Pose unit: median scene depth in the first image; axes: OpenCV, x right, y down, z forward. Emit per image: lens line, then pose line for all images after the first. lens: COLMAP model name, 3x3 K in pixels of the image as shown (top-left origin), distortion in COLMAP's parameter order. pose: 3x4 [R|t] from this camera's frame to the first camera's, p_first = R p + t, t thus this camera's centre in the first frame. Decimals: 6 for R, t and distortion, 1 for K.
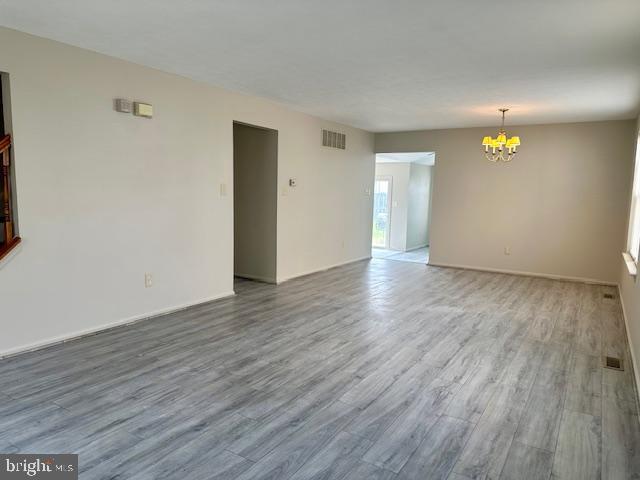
lens RADIAL K [[446.9, 0, 317.2], [0, 446.9, 239.5], [0, 0, 1]] dist [0.051837, -0.076416]
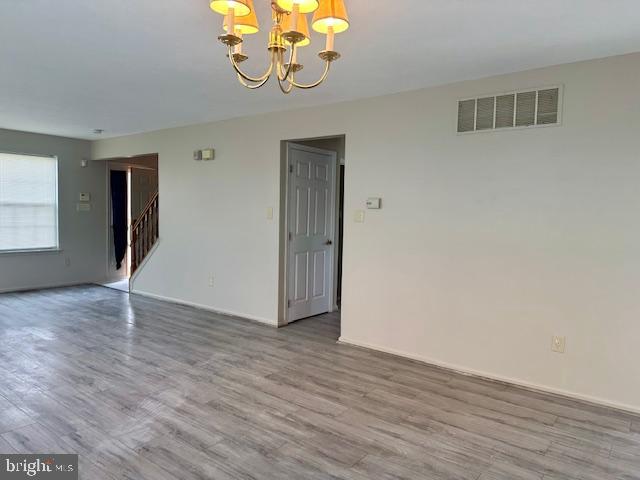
lens RADIAL K [[446.9, 0, 317.9], [0, 446.9, 239.7], [0, 0, 1]] dist [0.051837, -0.076416]
pose [[-0.102918, 0.031157, -0.994202, 0.748458], [-0.135108, 0.989808, 0.045005, -0.112746], [0.985471, 0.138956, -0.097660, 1.203866]]
